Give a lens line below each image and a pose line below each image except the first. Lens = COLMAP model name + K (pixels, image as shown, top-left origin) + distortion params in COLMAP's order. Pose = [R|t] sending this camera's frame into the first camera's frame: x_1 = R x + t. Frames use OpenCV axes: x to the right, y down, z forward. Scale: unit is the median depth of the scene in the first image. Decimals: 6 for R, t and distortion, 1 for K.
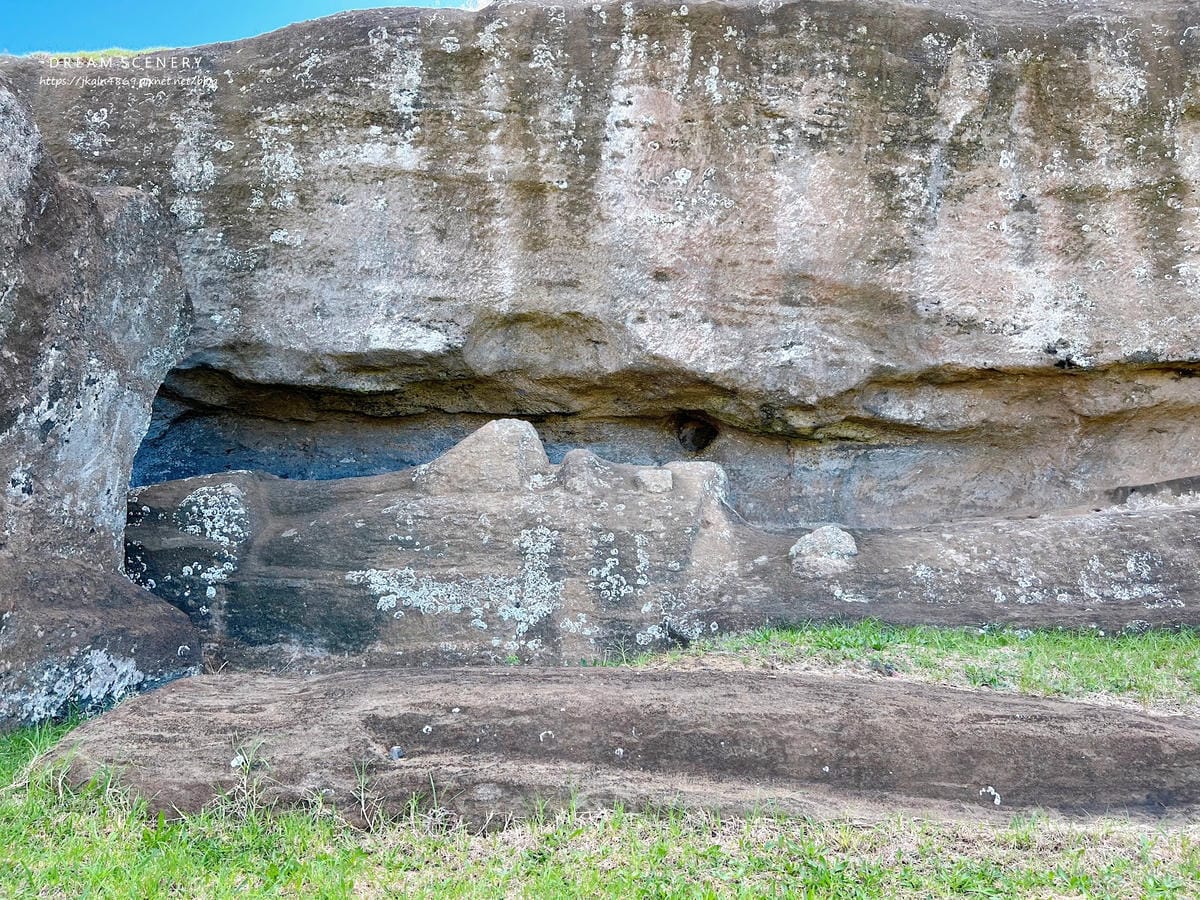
lens RADIAL K [[877.5, 0, 600.0], [0, 877.5, 450.0], [0, 0, 1]] dist [0.065082, -0.073803]
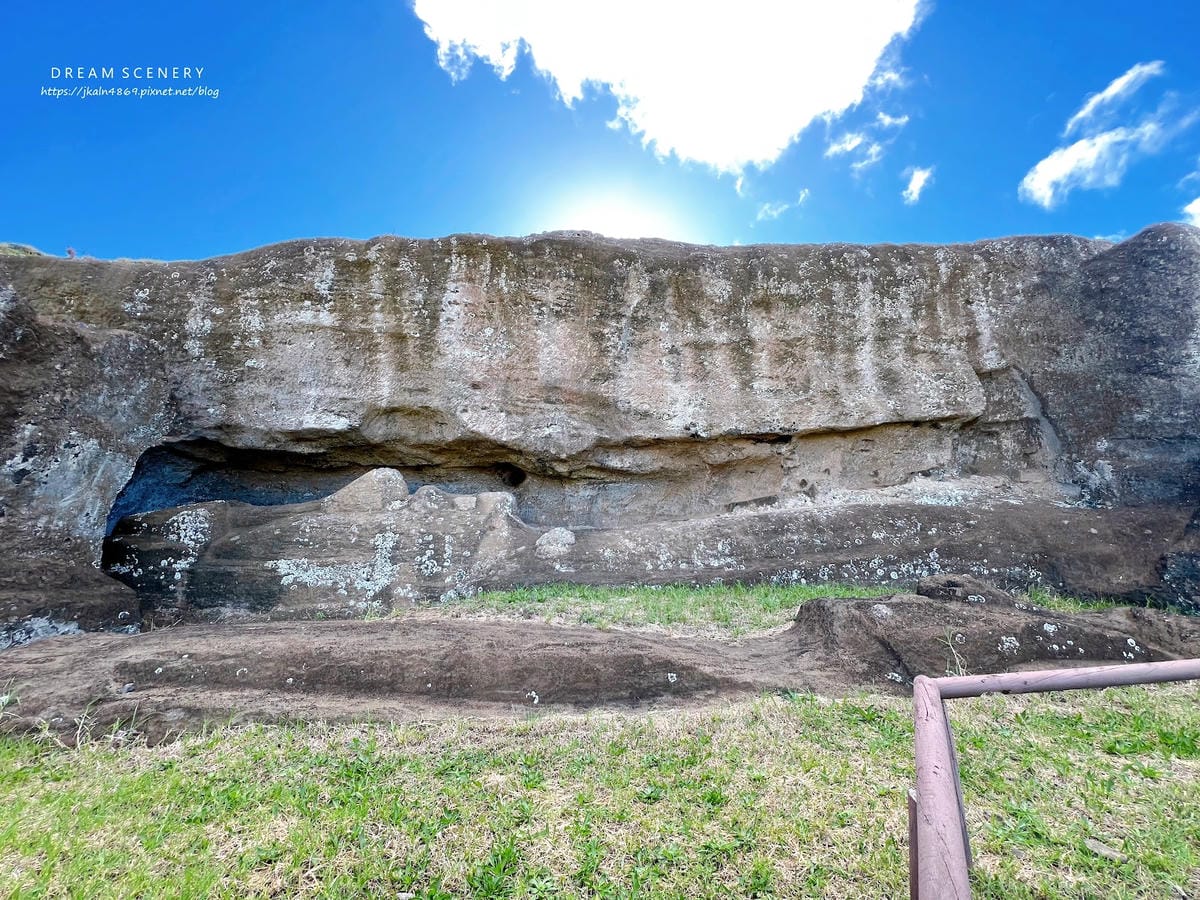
lens RADIAL K [[474.4, 0, 576.8], [0, 474.4, 451.5], [0, 0, 1]] dist [-0.001204, 0.000404]
pose [[0.996230, -0.005347, 0.086588, 0.194479], [0.012058, 0.996945, -0.077167, 0.007988], [-0.085911, 0.077920, 0.993251, 0.052497]]
